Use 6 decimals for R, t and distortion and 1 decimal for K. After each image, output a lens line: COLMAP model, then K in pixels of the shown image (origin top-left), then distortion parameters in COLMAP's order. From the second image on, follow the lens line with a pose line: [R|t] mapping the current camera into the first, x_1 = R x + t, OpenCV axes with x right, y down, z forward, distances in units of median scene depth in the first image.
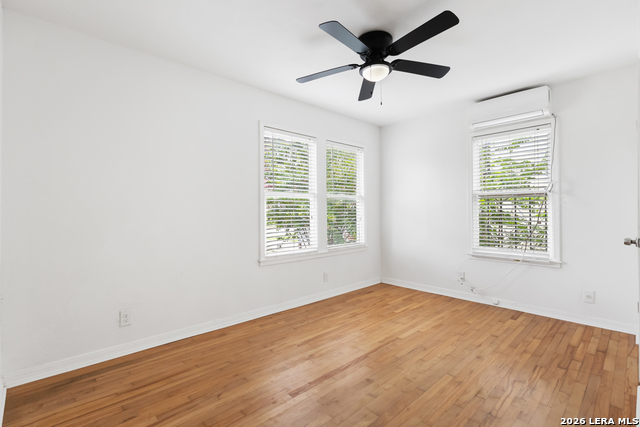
lens RADIAL K [[301.3, 0, 321.8], [0, 301.3, 215.8], [0, 0, 1]] dist [0.004345, 0.001268]
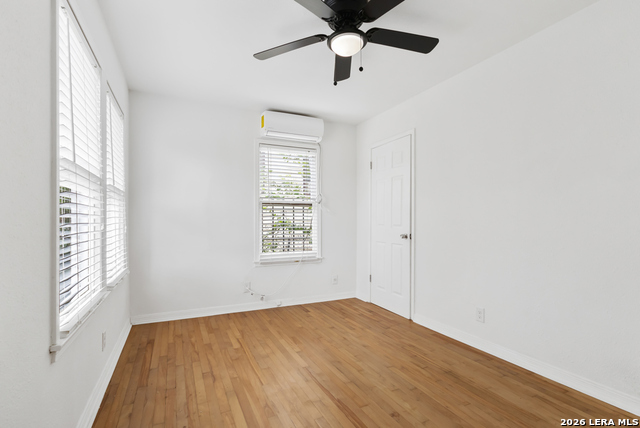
lens RADIAL K [[301.3, 0, 320.3], [0, 301.3, 216.5], [0, 0, 1]] dist [0.004345, 0.001268]
pose [[0.322041, 0.015862, 0.946593, -0.454350], [0.015578, 0.999635, -0.022051, 0.001999], [-0.946598, 0.021848, 0.321676, 0.572932]]
